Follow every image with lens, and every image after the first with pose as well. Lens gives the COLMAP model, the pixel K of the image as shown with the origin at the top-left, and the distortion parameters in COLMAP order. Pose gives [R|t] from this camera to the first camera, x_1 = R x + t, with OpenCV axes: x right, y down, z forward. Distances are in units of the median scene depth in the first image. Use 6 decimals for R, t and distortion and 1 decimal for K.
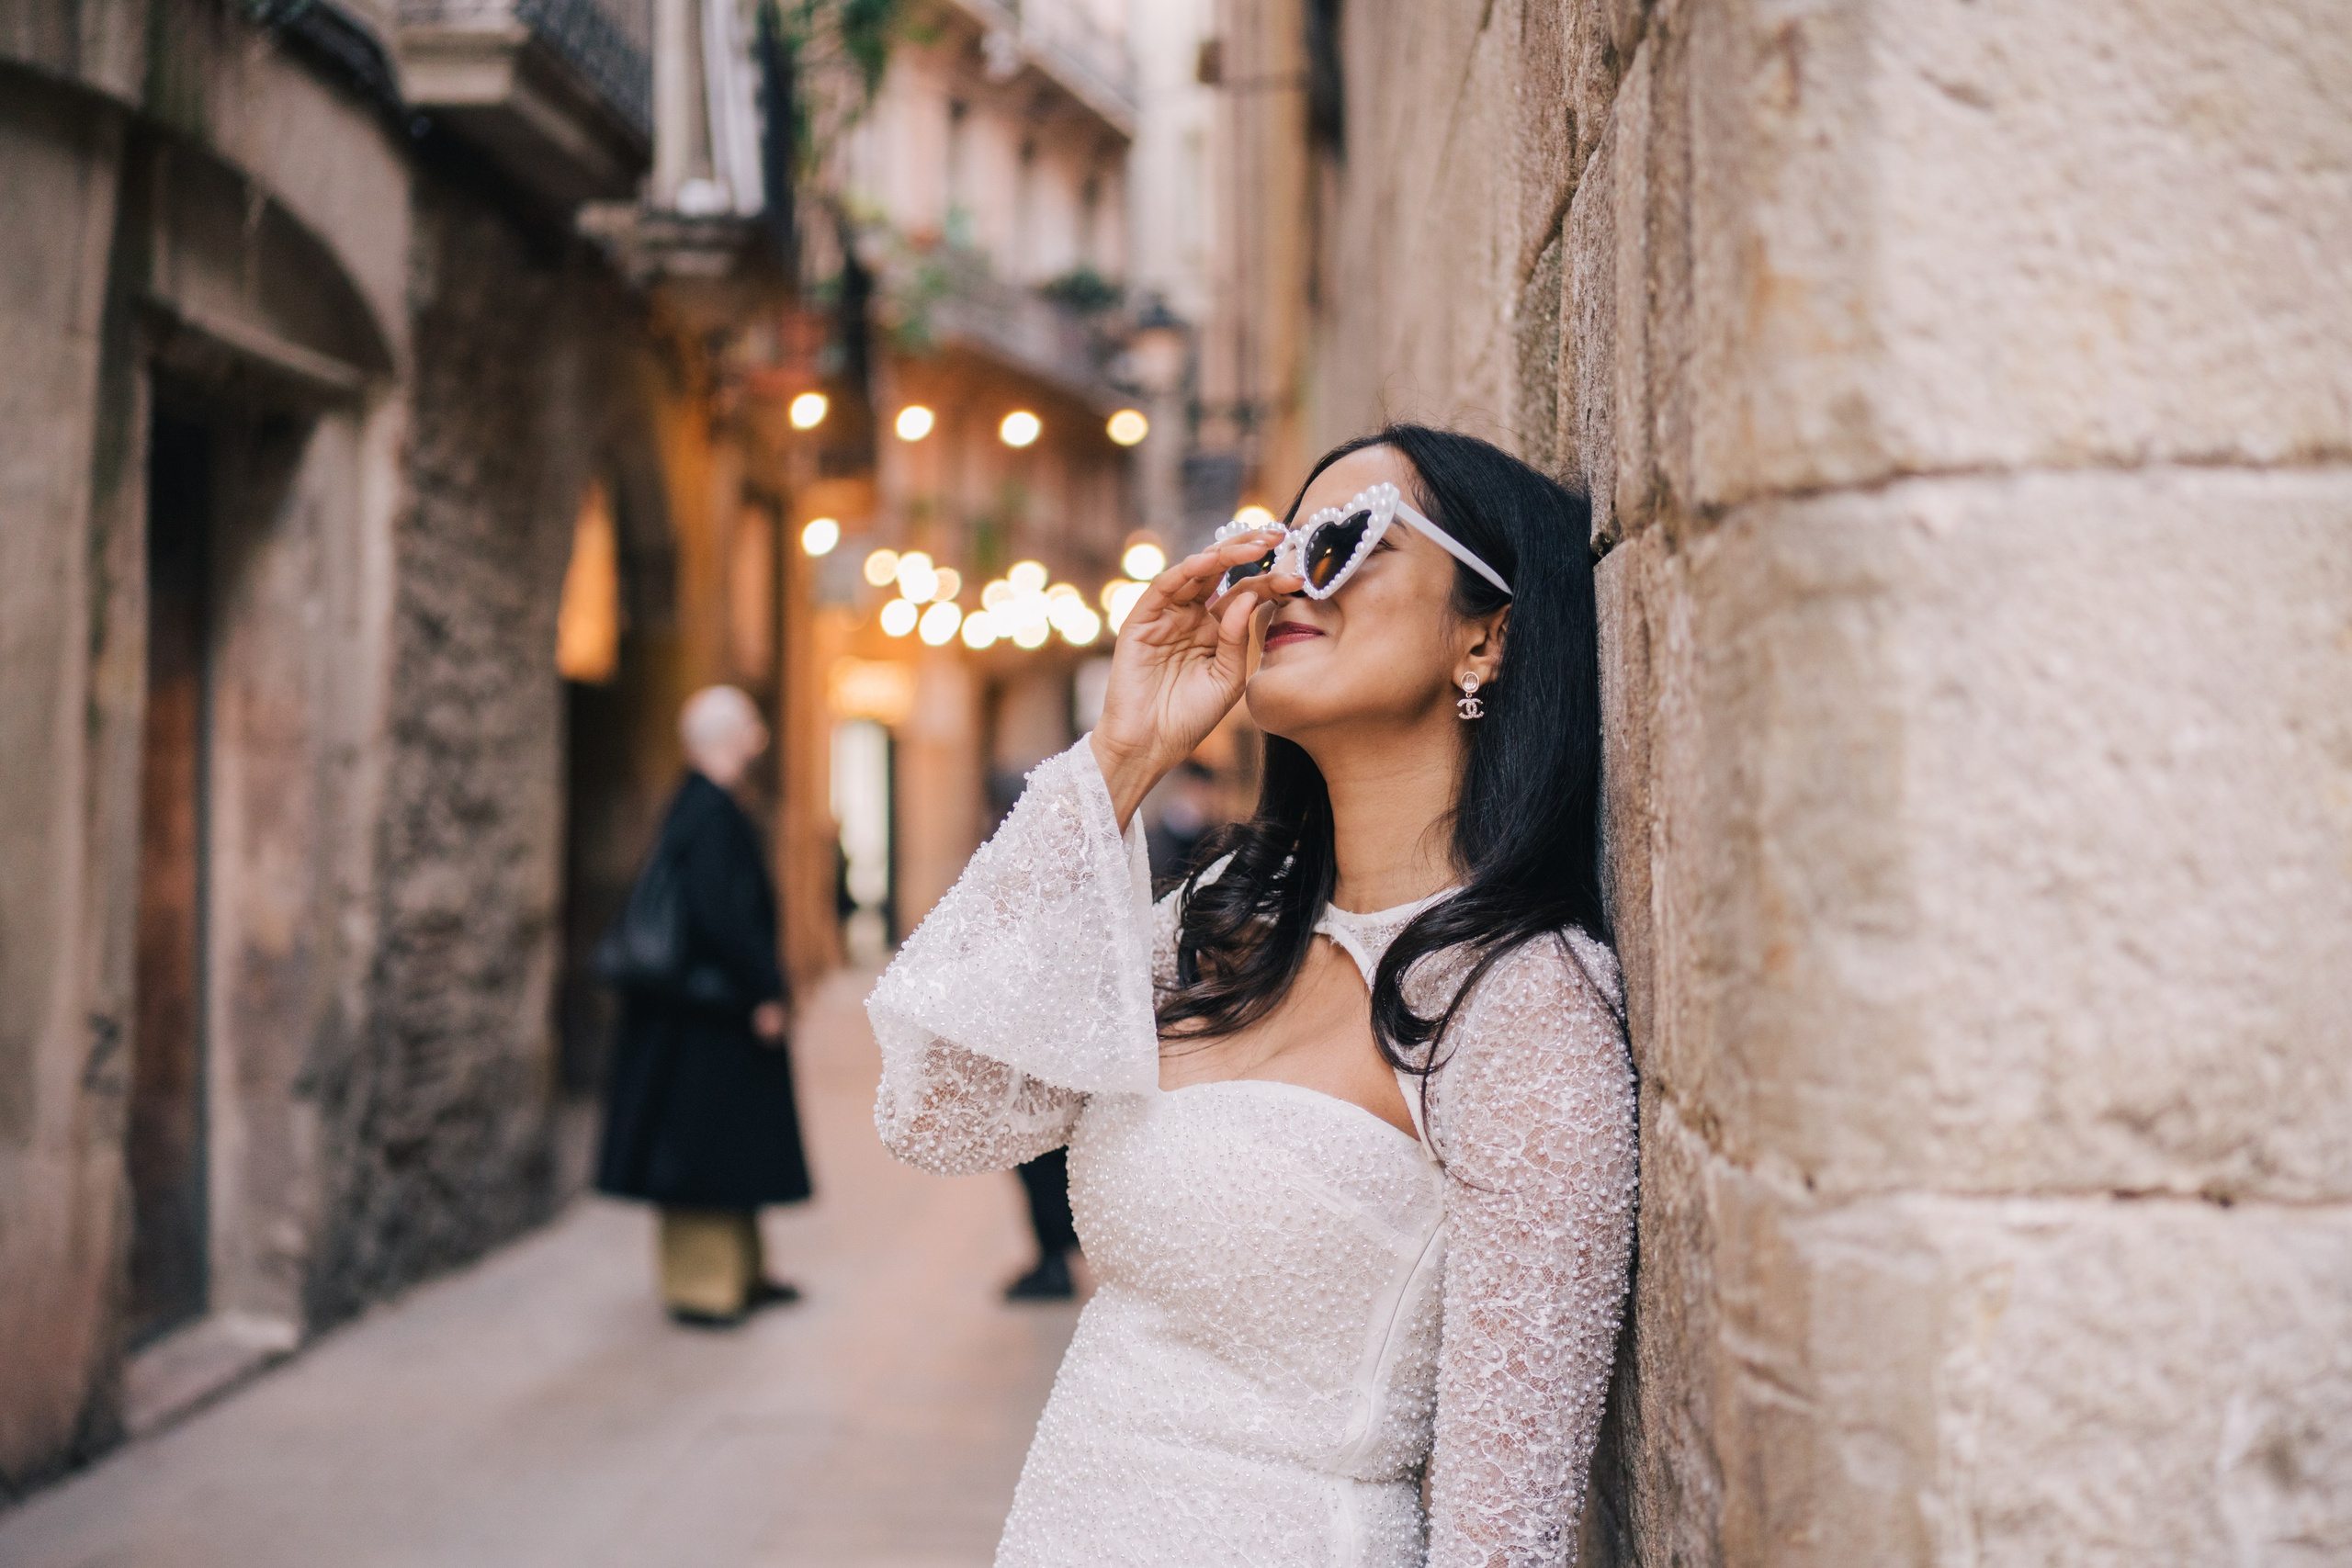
lens RADIAL K [[2911.5, 0, 1115.9], [0, 2911.5, 788.5], [0, 0, 1]] dist [-0.001769, 0.000000]
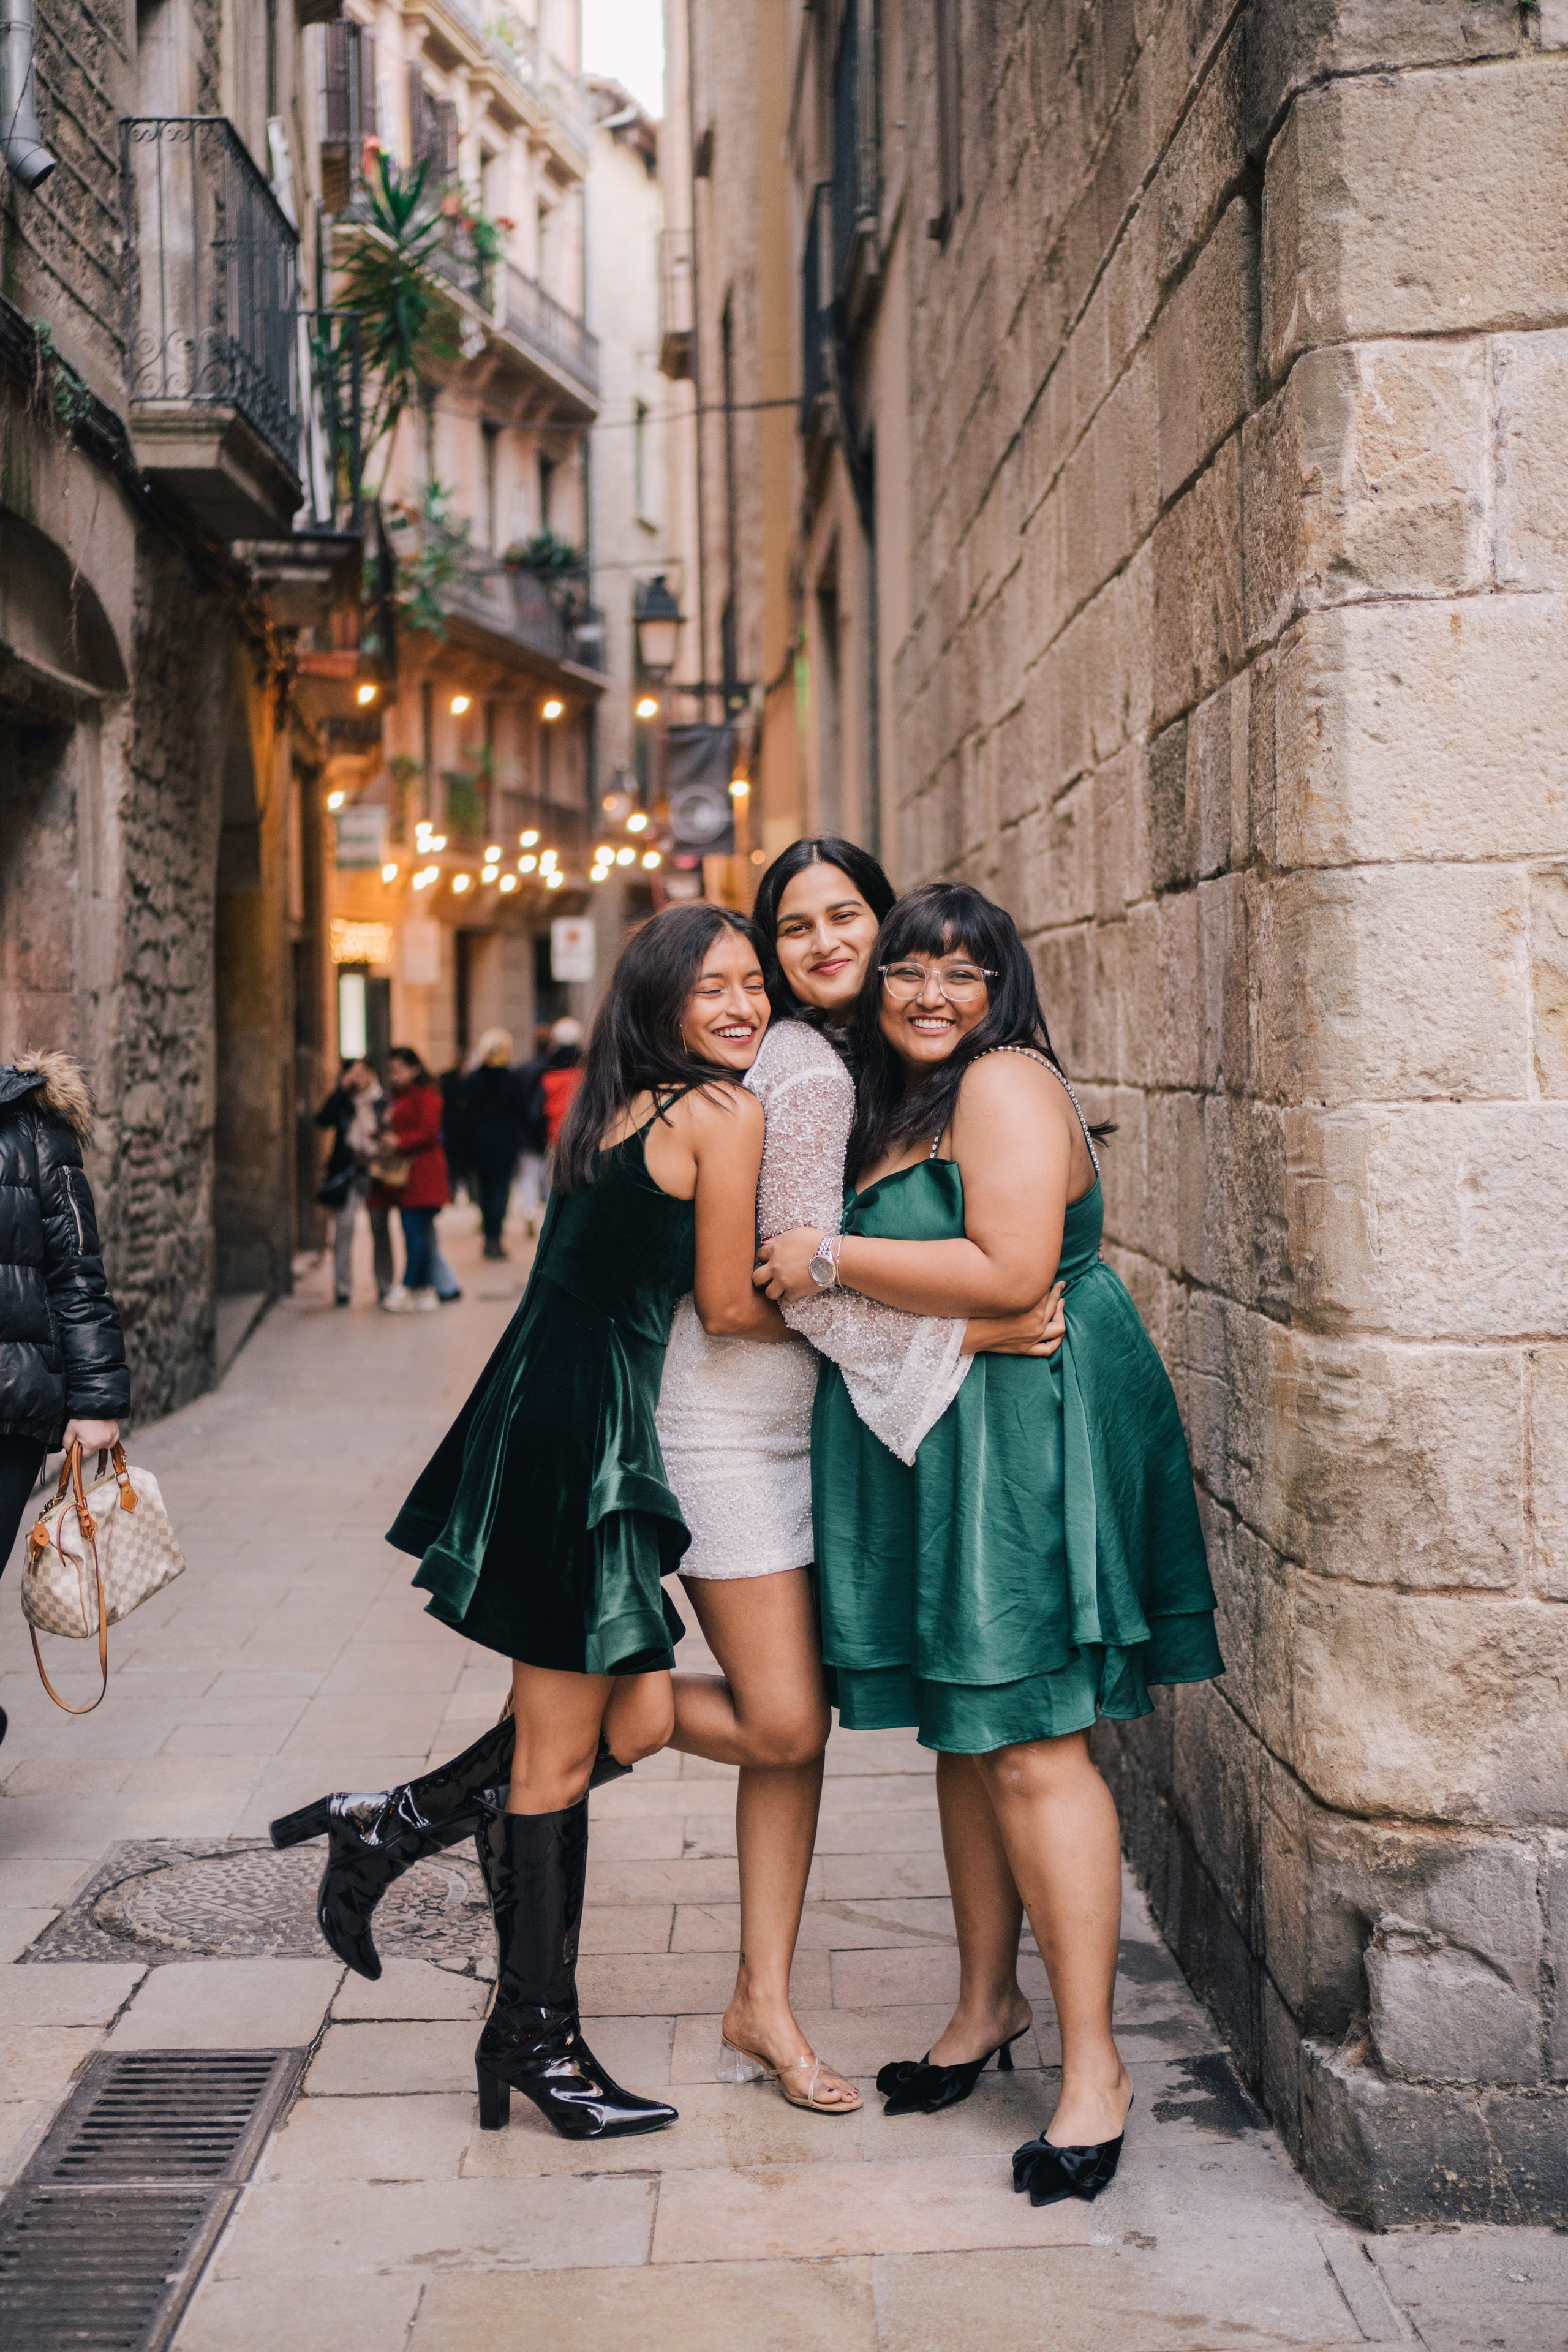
lens RADIAL K [[2911.8, 0, 655.5], [0, 2911.8, 1171.6], [0, 0, 1]] dist [-0.001769, 0.000000]
pose [[0.999063, -0.010117, 0.042074, -0.098120], [0.008194, 0.998925, 0.045629, 0.011350], [-0.042491, -0.045241, 0.998072, -0.334656]]
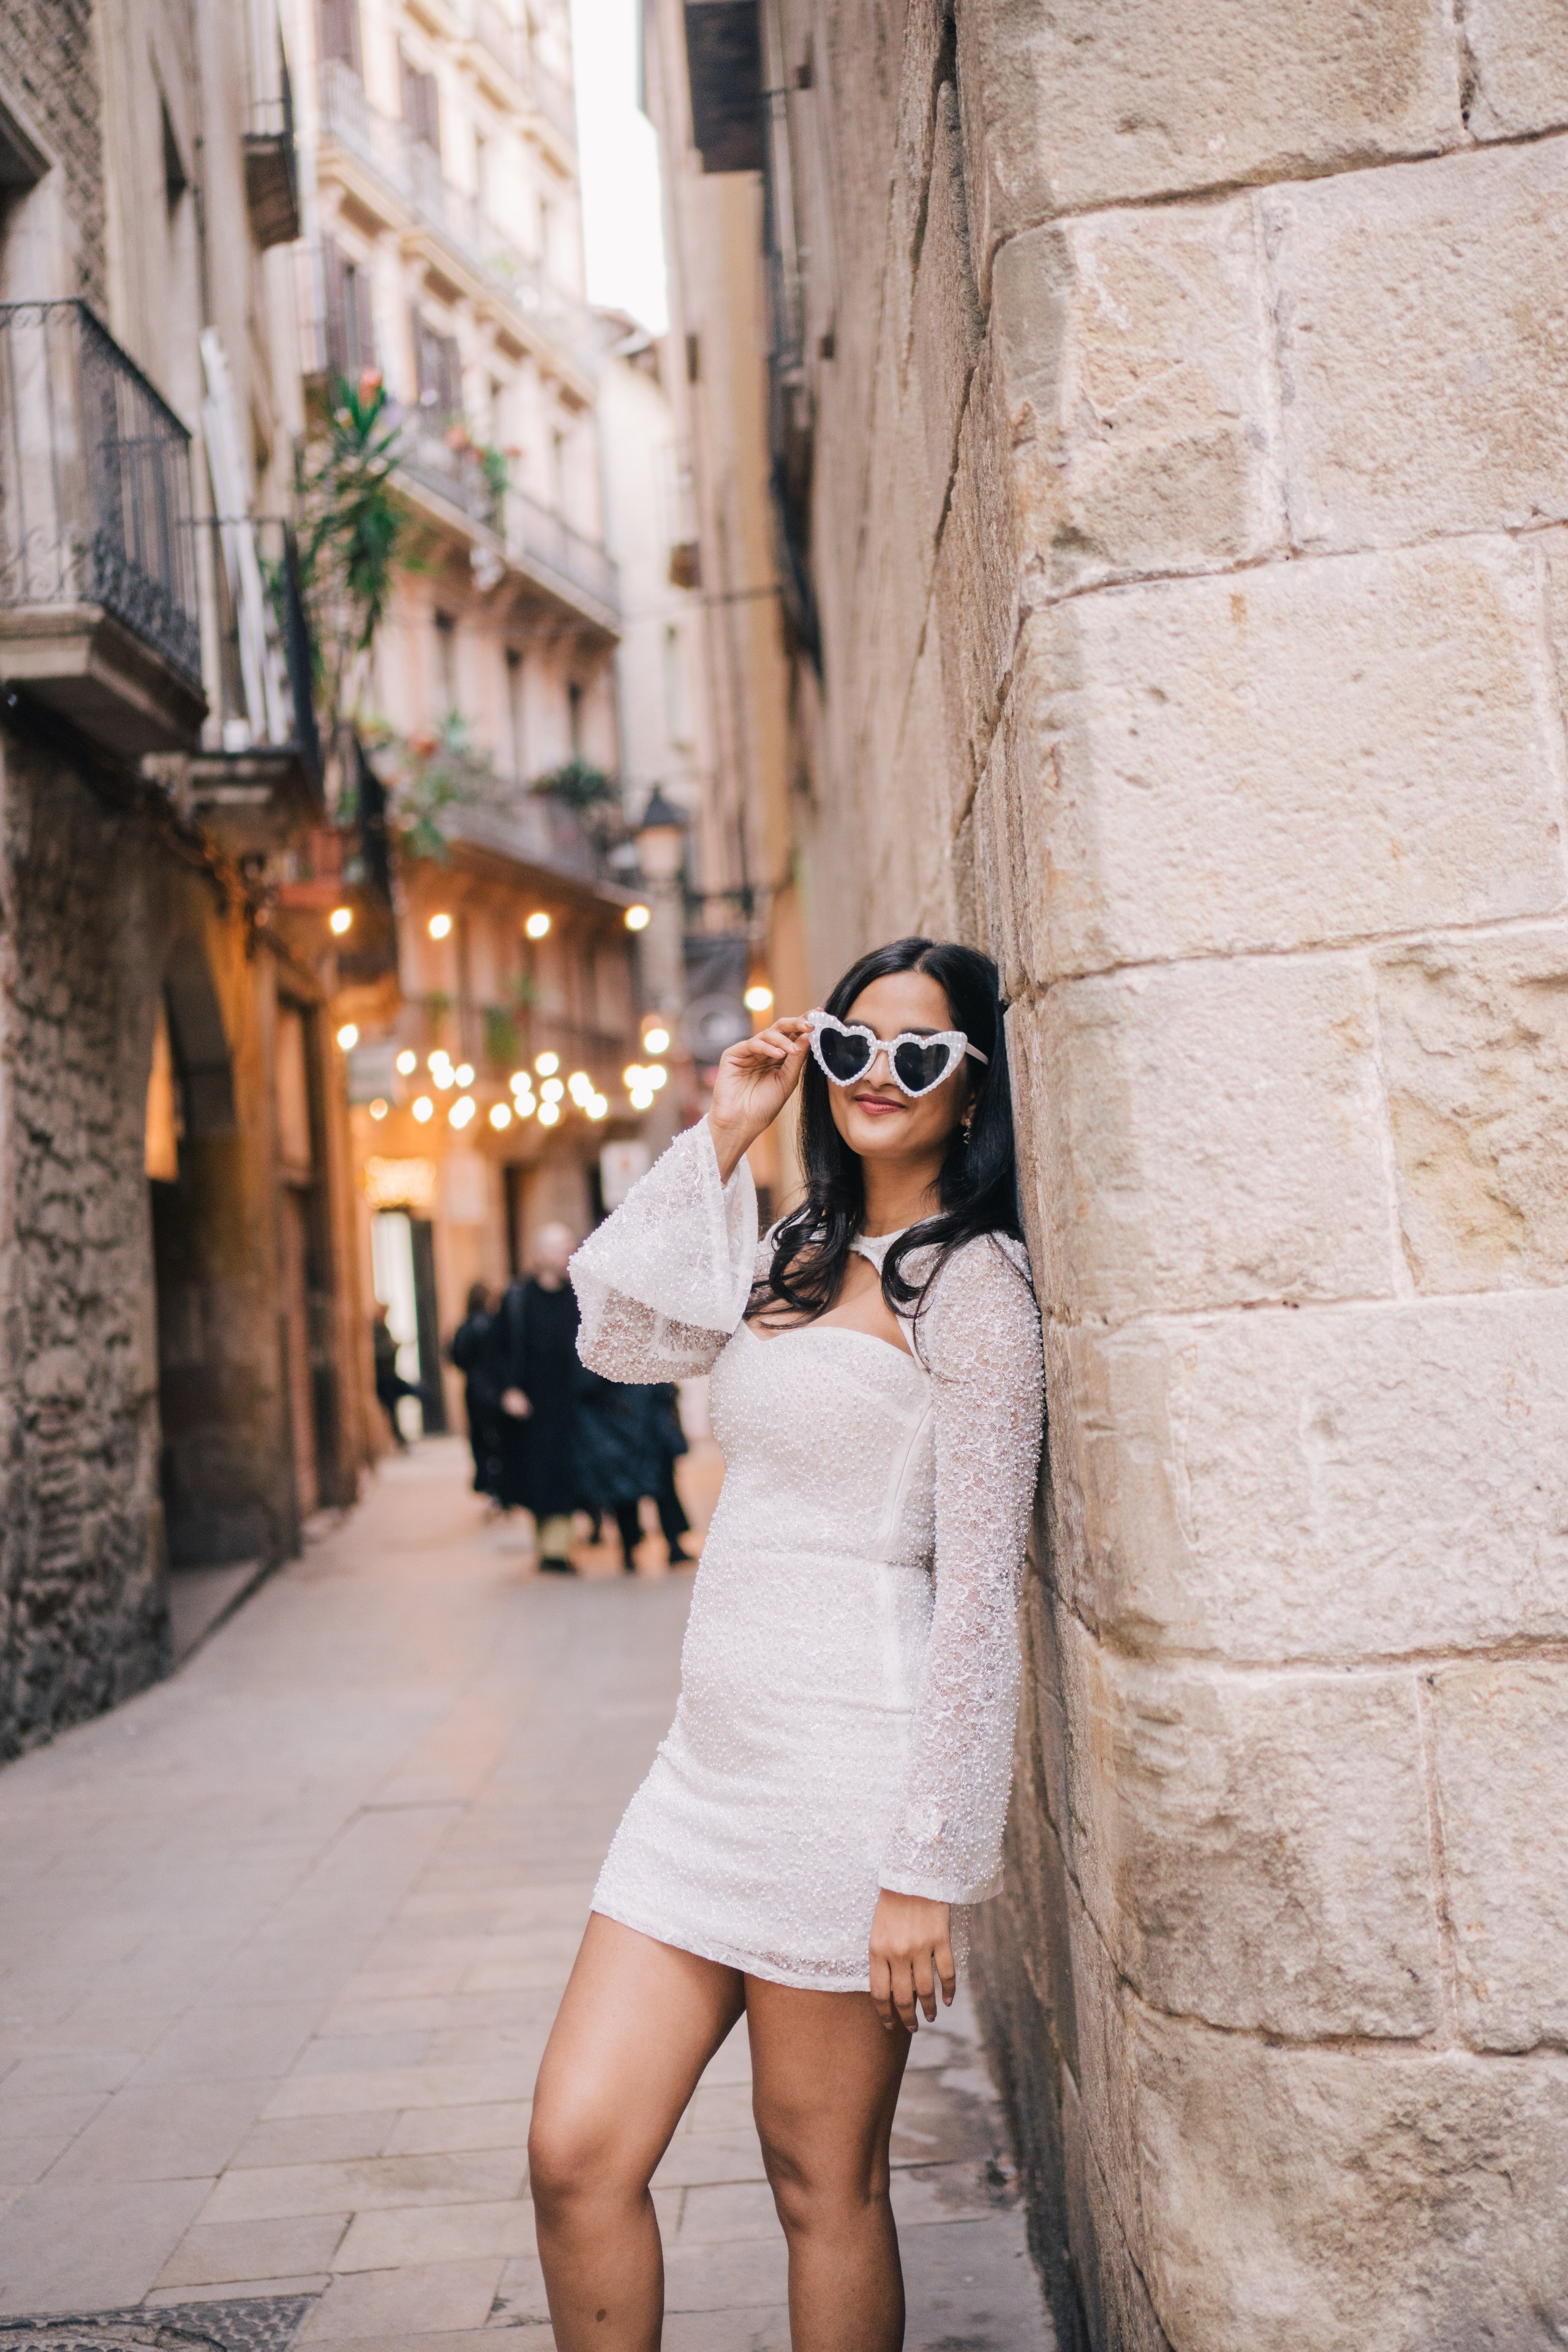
lens RADIAL K [[2911.8, 0, 691.2], [0, 2911.8, 1194.5], [0, 0, 1]] dist [-0.001769, 0.000000]
pose [[0.997679, -0.064550, 0.021693, -0.014524], [0.065089, 0.997563, -0.025114, 0.014232], [-0.020019, 0.026468, 0.999449, -0.174677]]
